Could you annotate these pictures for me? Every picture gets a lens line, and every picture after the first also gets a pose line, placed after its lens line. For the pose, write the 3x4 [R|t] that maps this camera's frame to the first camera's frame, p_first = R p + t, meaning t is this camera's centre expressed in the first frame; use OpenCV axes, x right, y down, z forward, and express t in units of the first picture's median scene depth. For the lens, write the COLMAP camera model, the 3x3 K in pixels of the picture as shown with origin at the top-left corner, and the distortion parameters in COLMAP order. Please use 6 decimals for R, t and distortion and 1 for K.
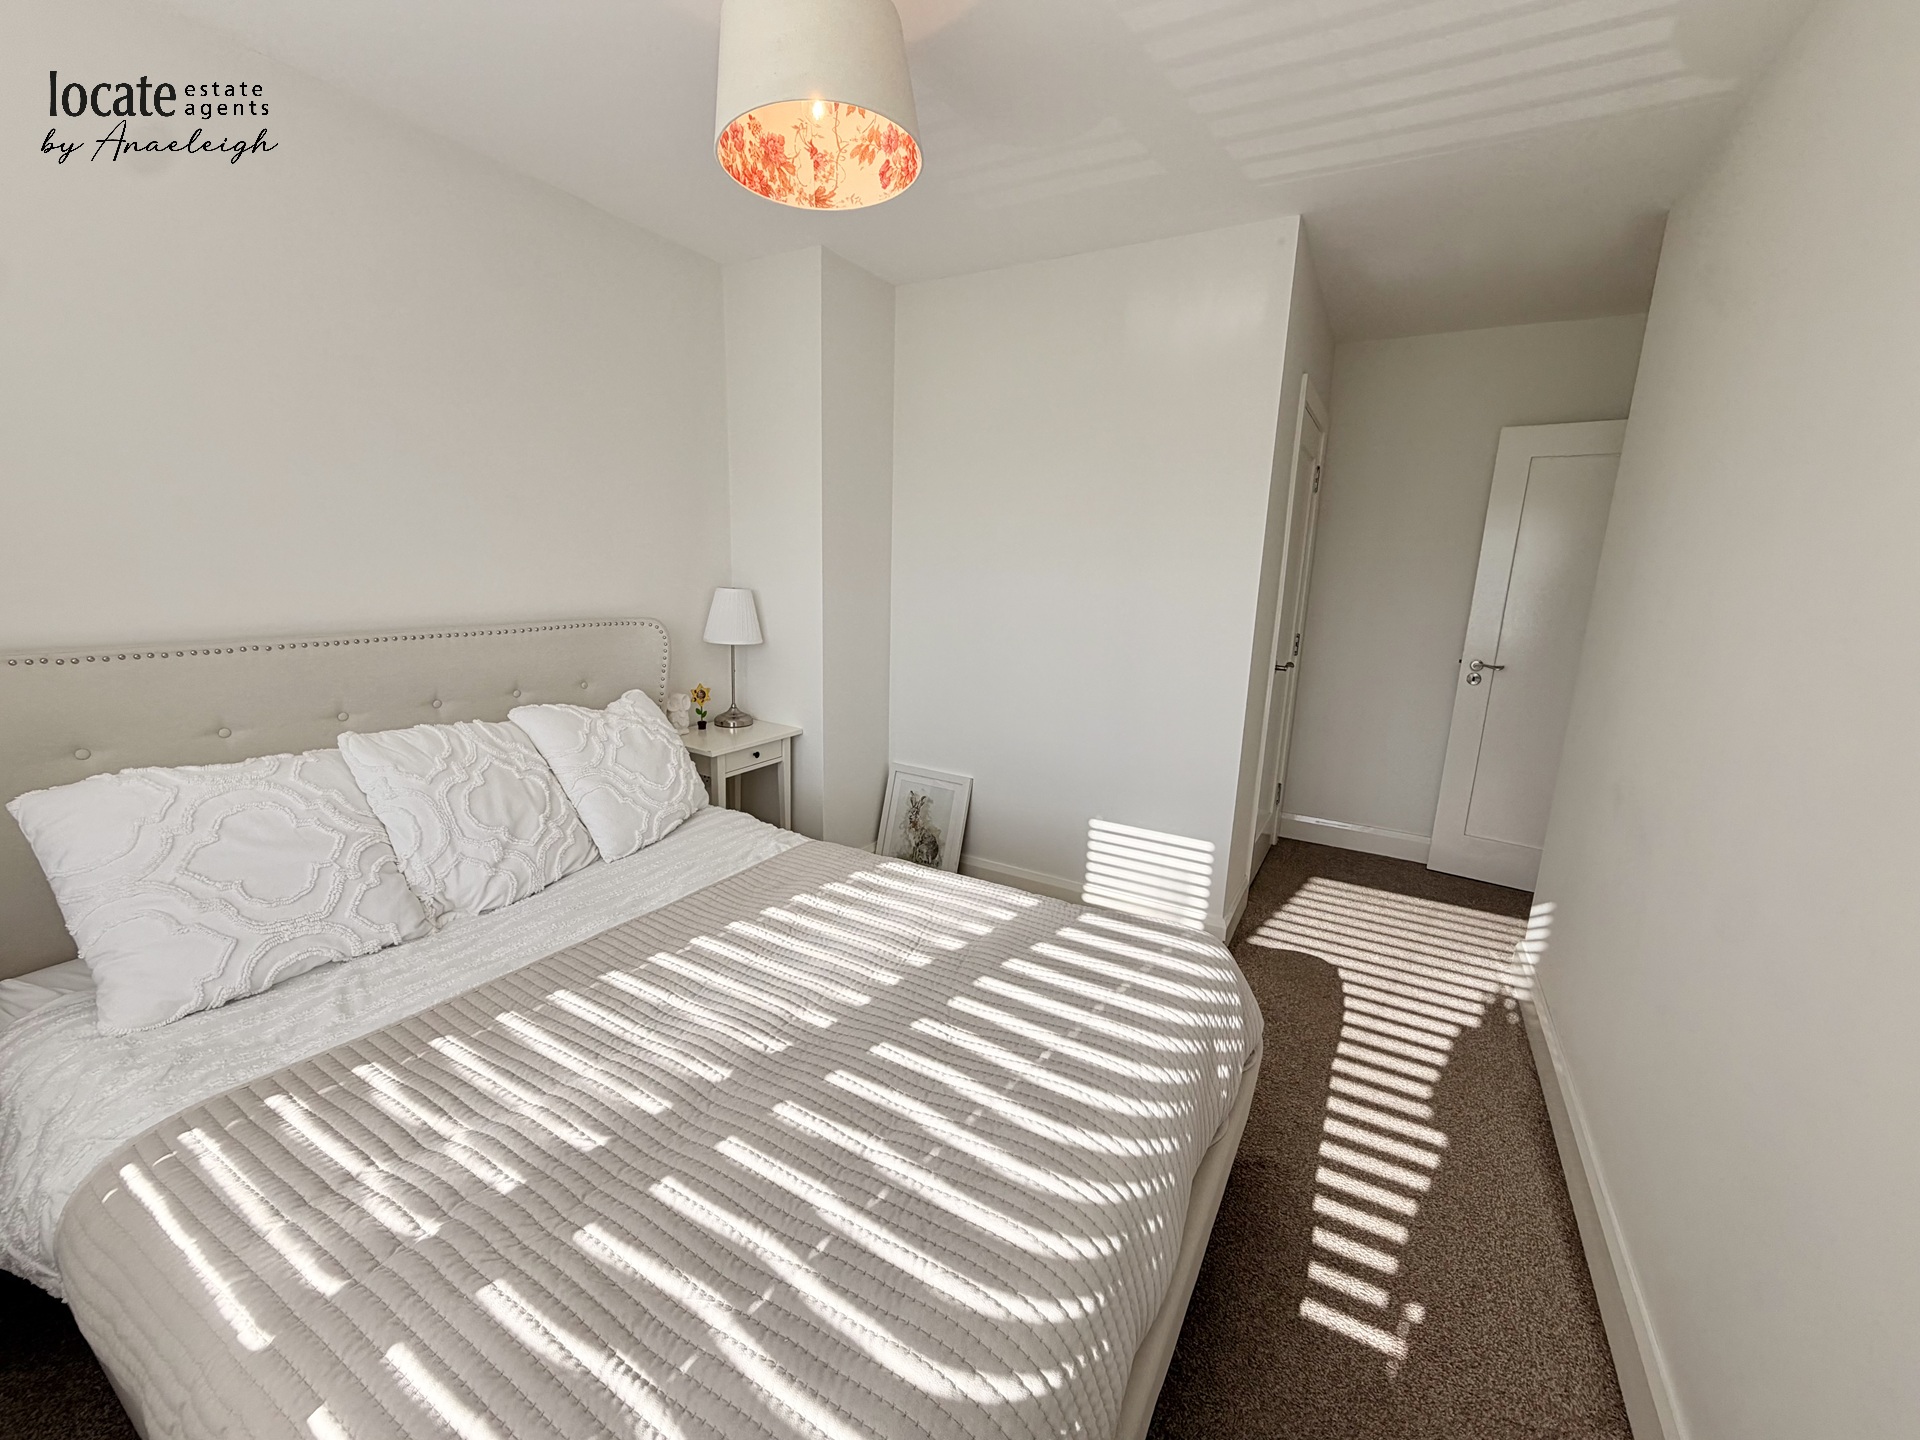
lens RADIAL K [[764.9, 0, 952.4], [0, 764.9, 726.5], [0, 0, 1]] dist [-0.001450, 0.000536]
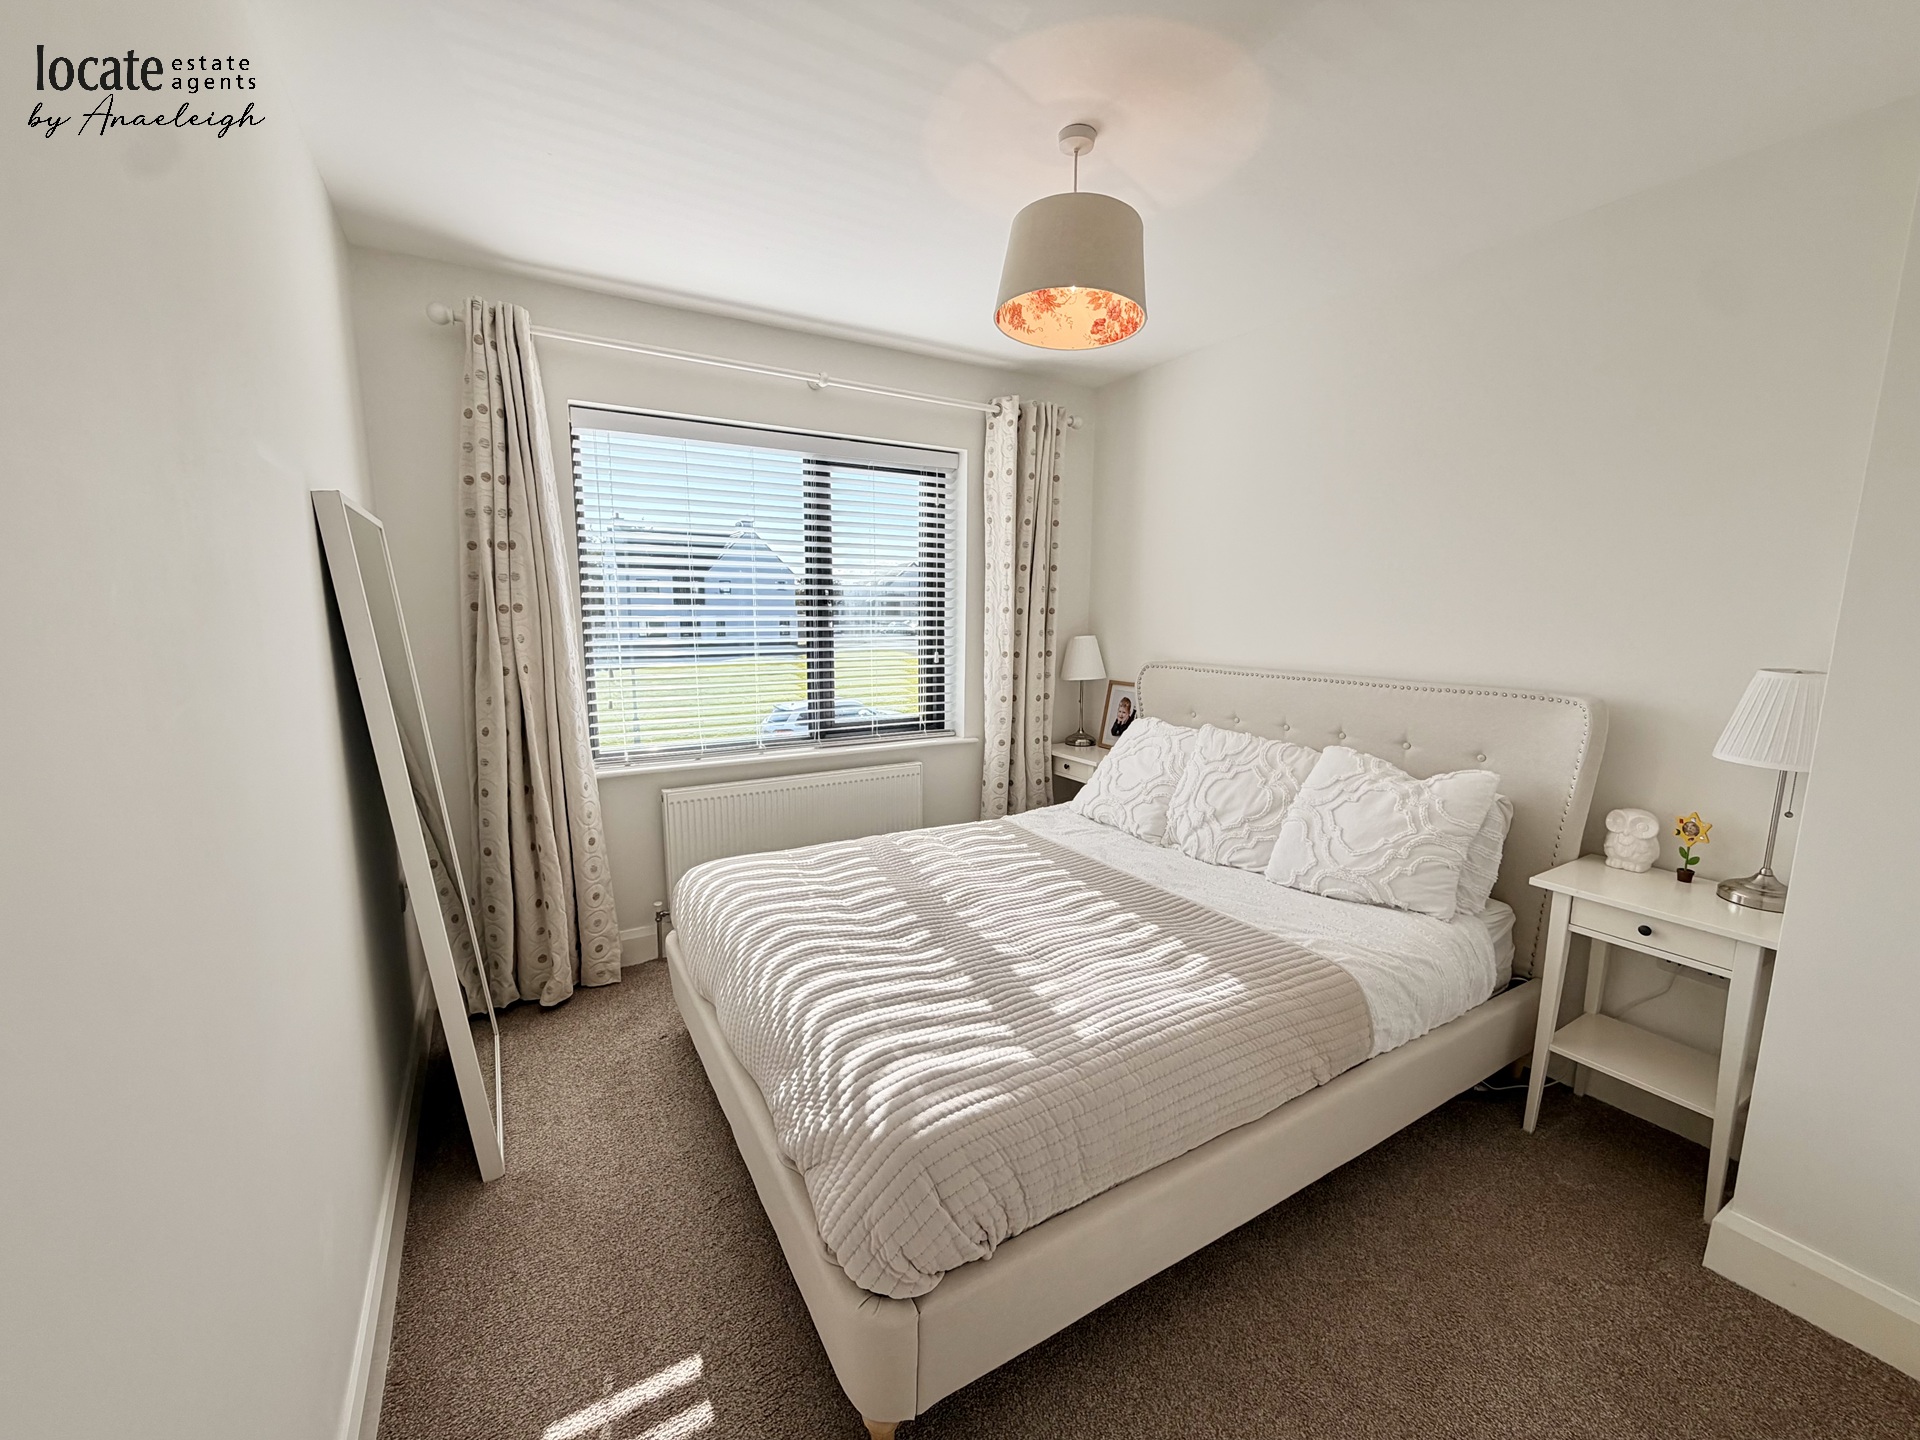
lens RADIAL K [[764.9, 0, 946.5], [0, 764.9, 721.3], [0, 0, 1]] dist [-0.001450, 0.000536]
pose [[-0.482821, 0.098133, -0.870203, 0.933477], [-0.203952, 0.953775, 0.220717, -0.252245], [0.851638, 0.284046, -0.440489, 1.277253]]
